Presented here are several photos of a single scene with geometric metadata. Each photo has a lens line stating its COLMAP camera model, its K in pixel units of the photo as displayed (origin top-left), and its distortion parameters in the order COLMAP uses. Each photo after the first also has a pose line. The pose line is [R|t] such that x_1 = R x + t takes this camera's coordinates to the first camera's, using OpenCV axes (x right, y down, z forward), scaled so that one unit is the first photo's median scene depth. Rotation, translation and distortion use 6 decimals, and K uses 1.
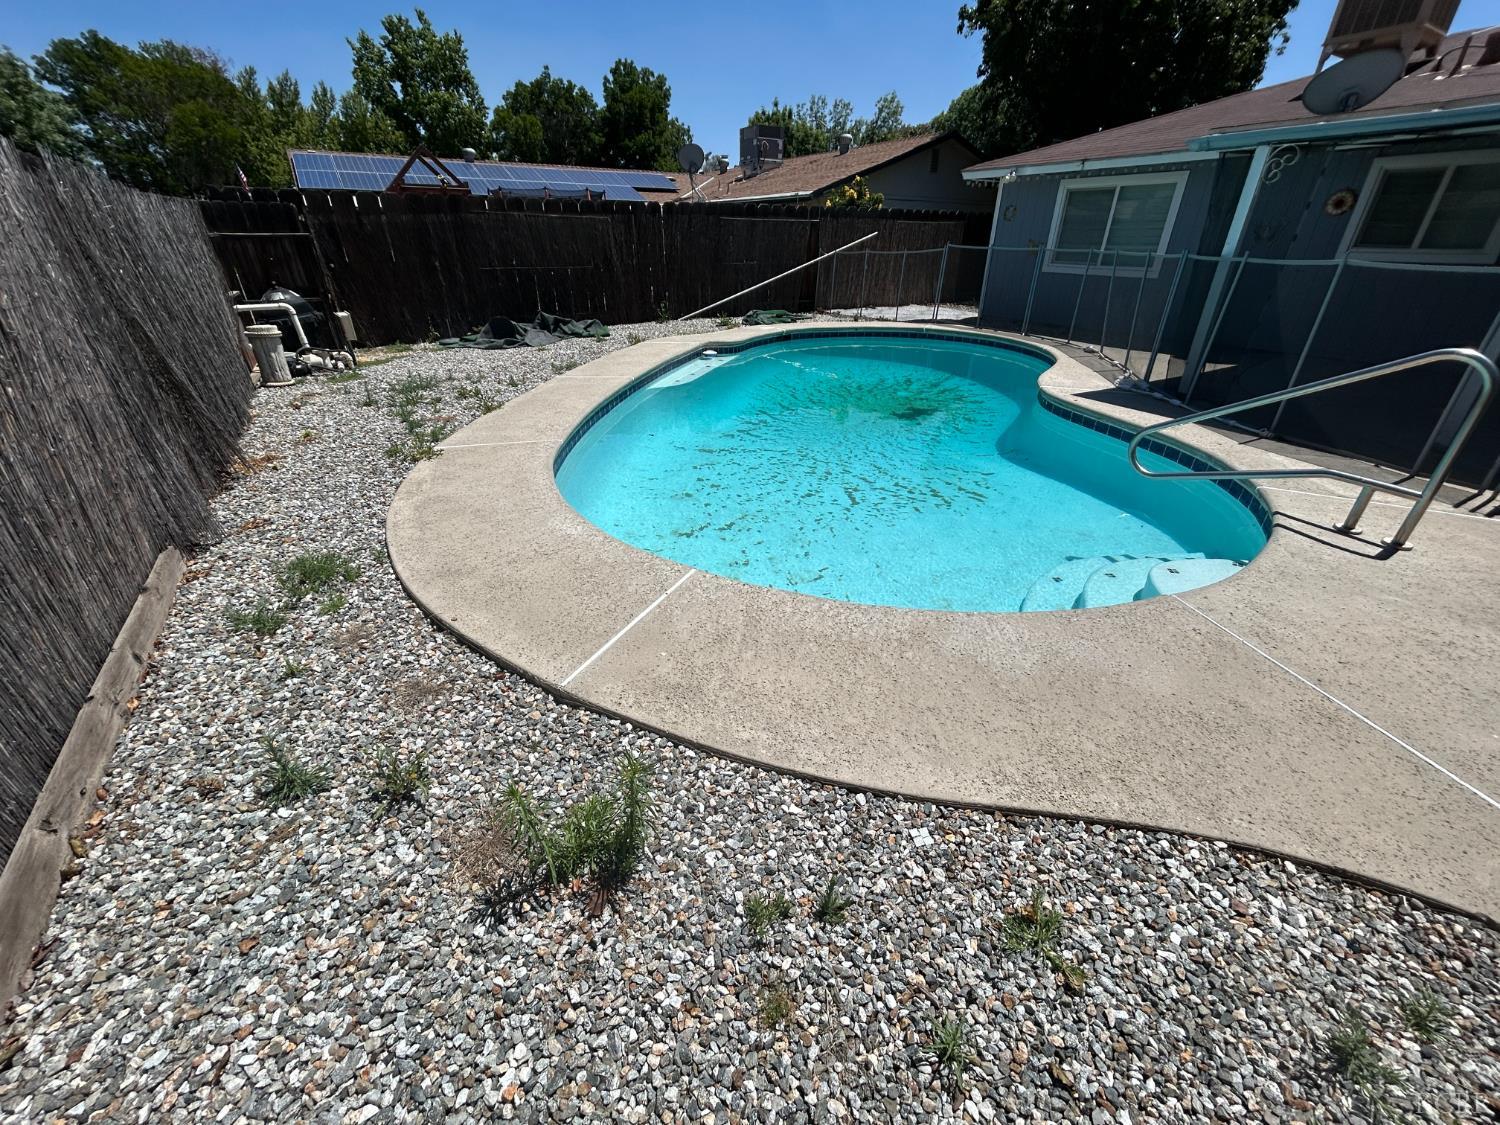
lens RADIAL K [[604.1, 0, 747.8], [0, 604.1, 561.5], [0, 0, 1]] dist [-0.000221, -0.000079]
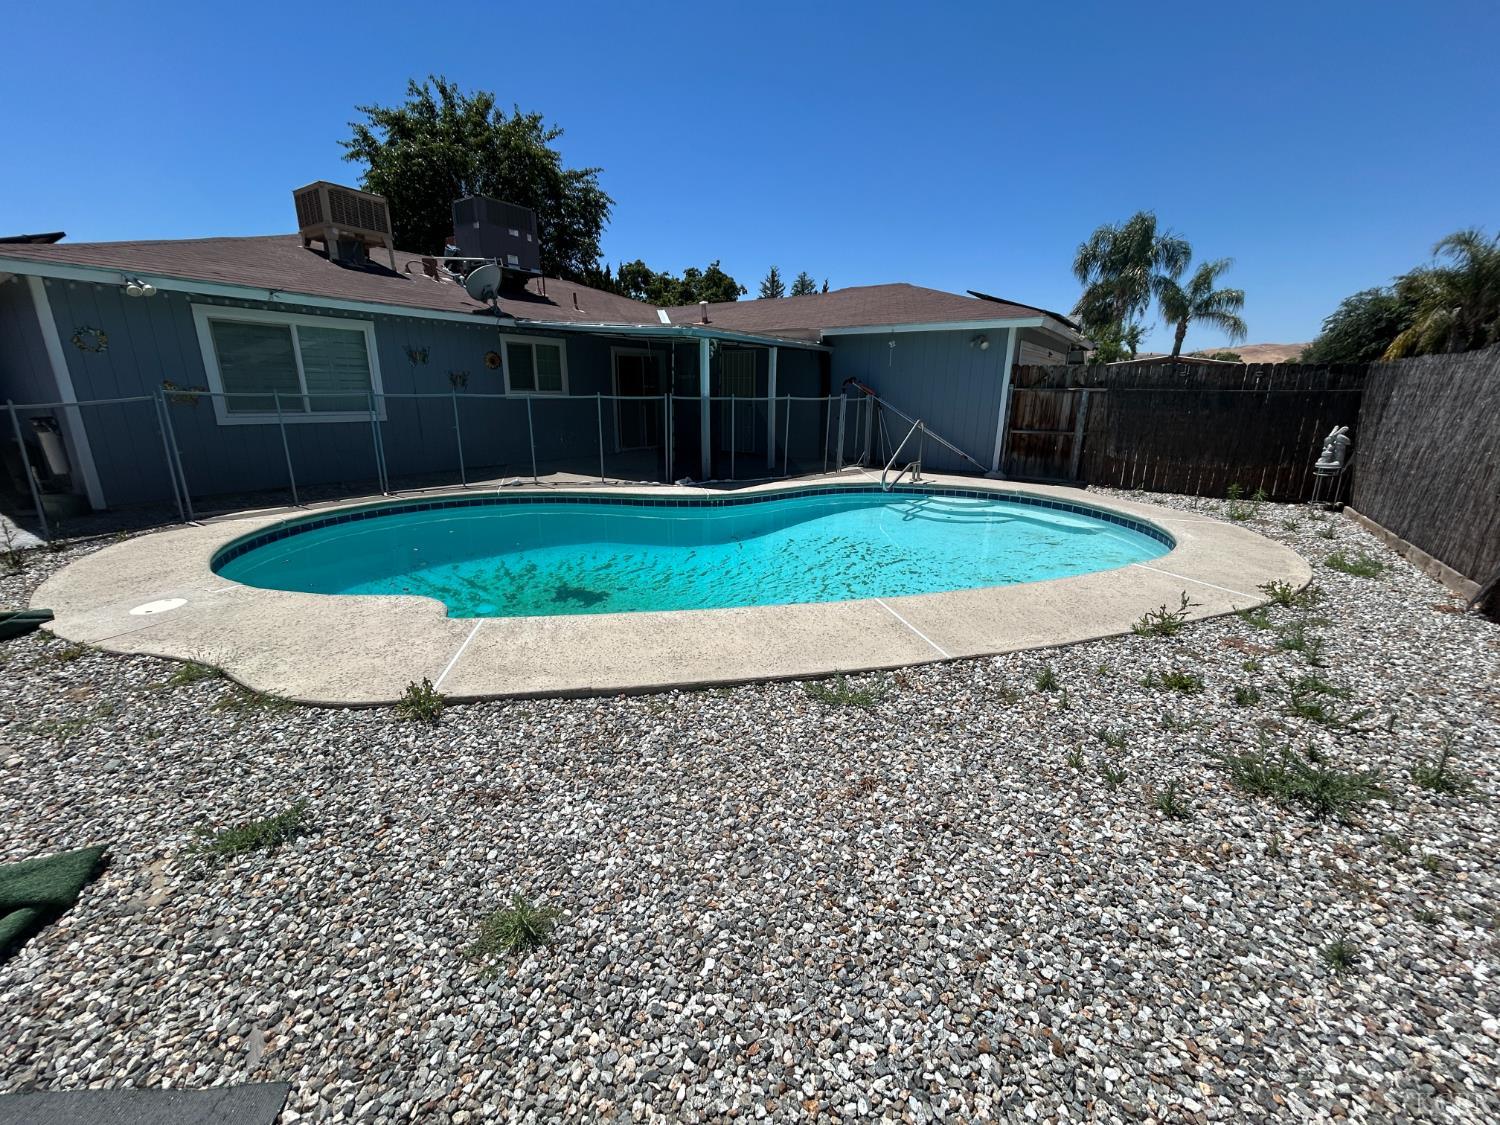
lens RADIAL K [[604.1, 0, 747.8], [0, 604.1, 561.5], [0, 0, 1]] dist [-0.000221, -0.000079]
pose [[-0.467364, -0.255326, 0.846392, -0.518861], [0.403715, 0.790092, 0.461268, -0.540221], [-0.786502, 0.557281, -0.266181, 0.995705]]
